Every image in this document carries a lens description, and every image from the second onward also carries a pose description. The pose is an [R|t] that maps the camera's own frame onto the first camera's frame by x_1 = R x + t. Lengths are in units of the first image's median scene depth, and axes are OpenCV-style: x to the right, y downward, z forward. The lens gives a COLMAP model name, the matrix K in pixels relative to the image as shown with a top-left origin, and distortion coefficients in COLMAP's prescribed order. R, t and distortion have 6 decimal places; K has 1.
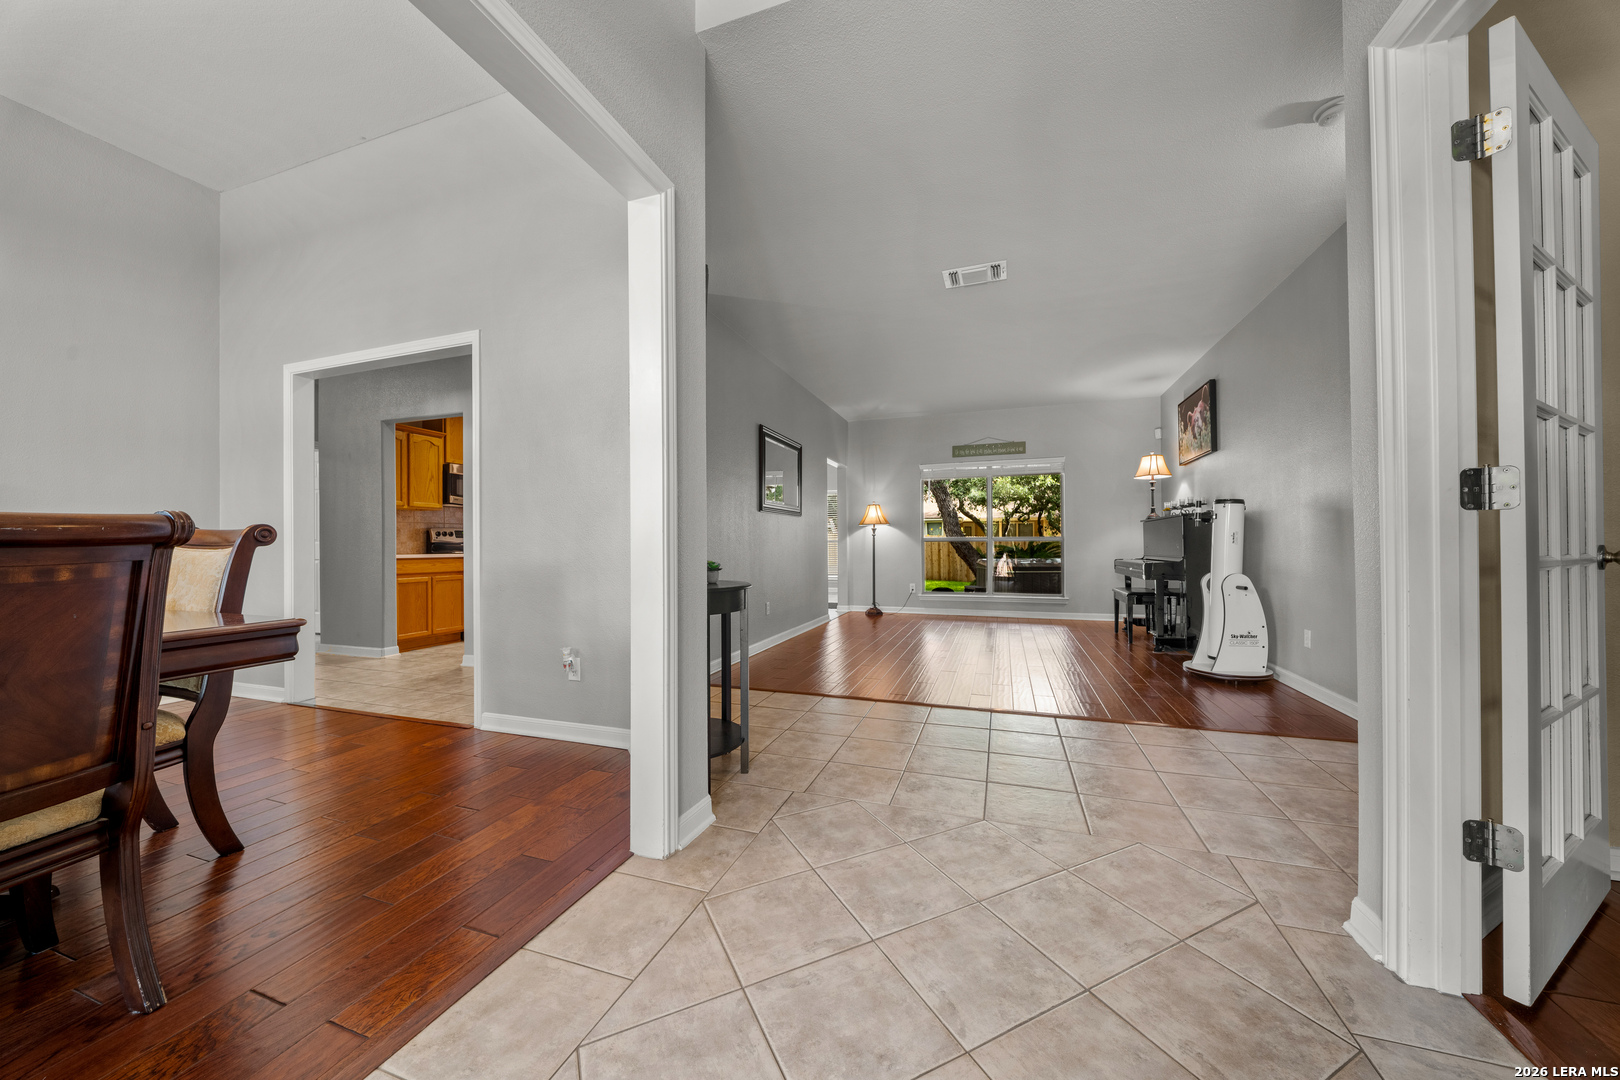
lens RADIAL K [[555.7, 0, 814.4], [0, 555.7, 543.3], [0, 0, 1]] dist [-0.000332, -0.000028]
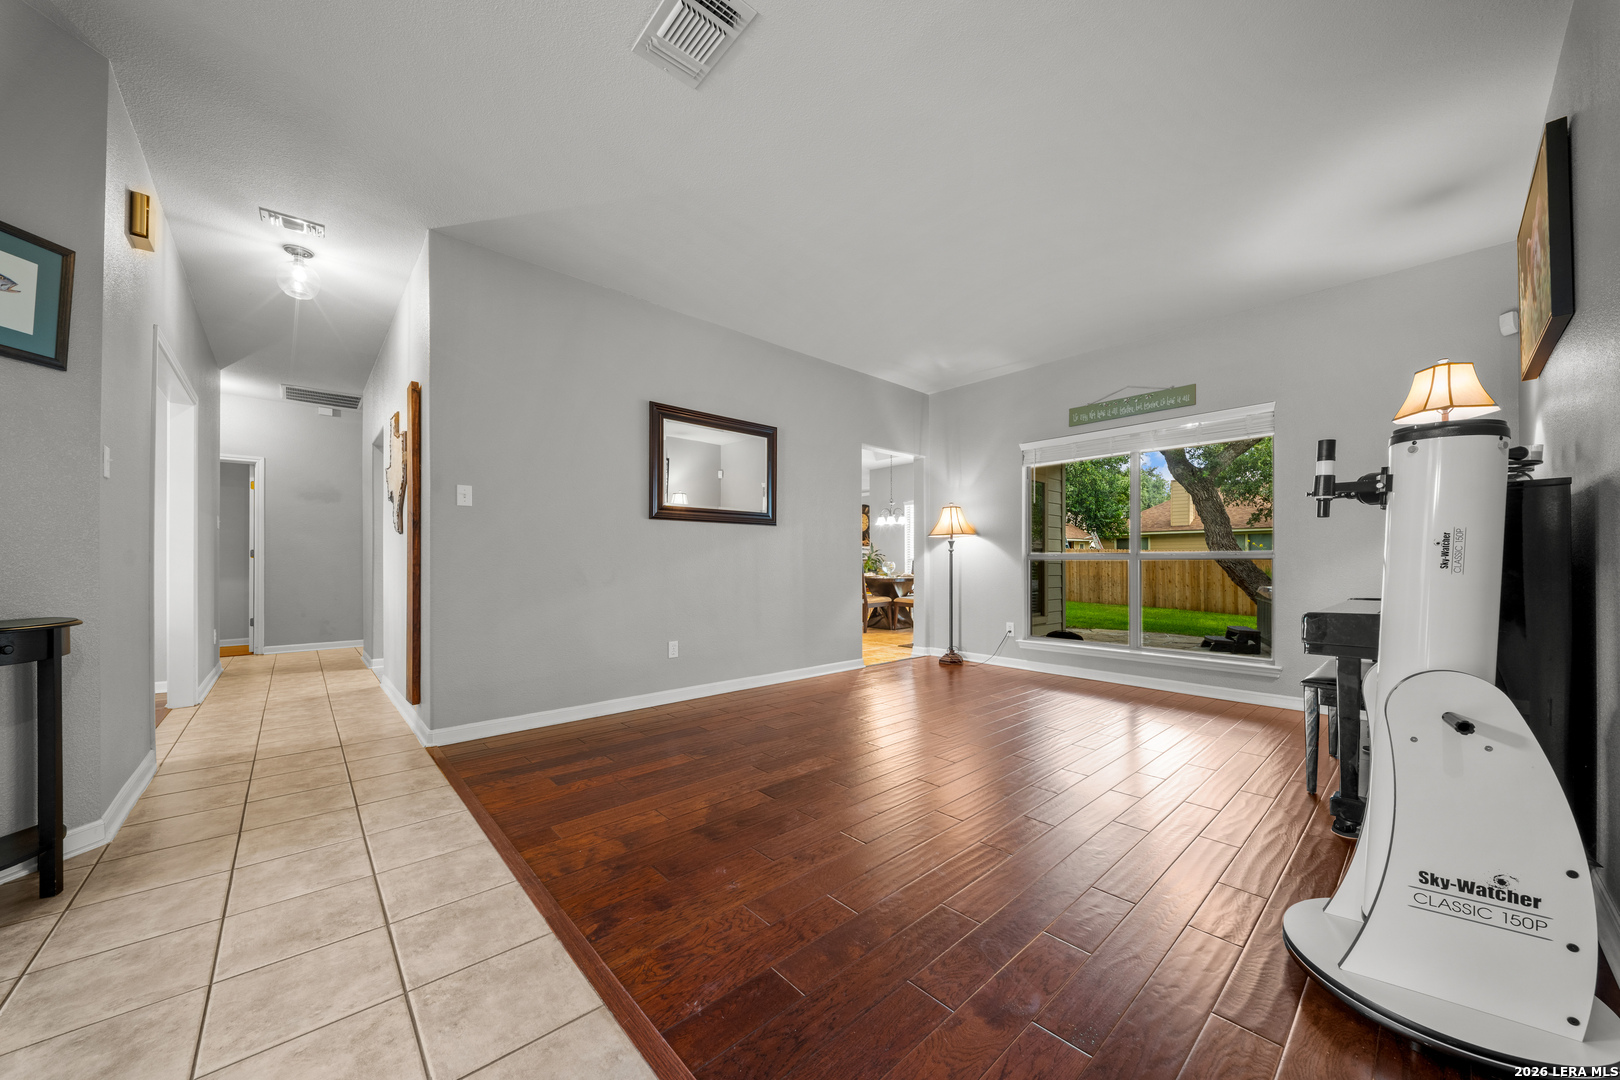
lens RADIAL K [[574.4, 0, 815.5], [0, 574.4, 563.0], [0, 0, 1]] dist [0.000027, -0.000081]
pose [[0.878935, 0.006013, -0.476904, 0.309615], [-0.003991, 0.999978, 0.005252, -0.001790], [0.476926, -0.002713, 0.878940, 0.289102]]
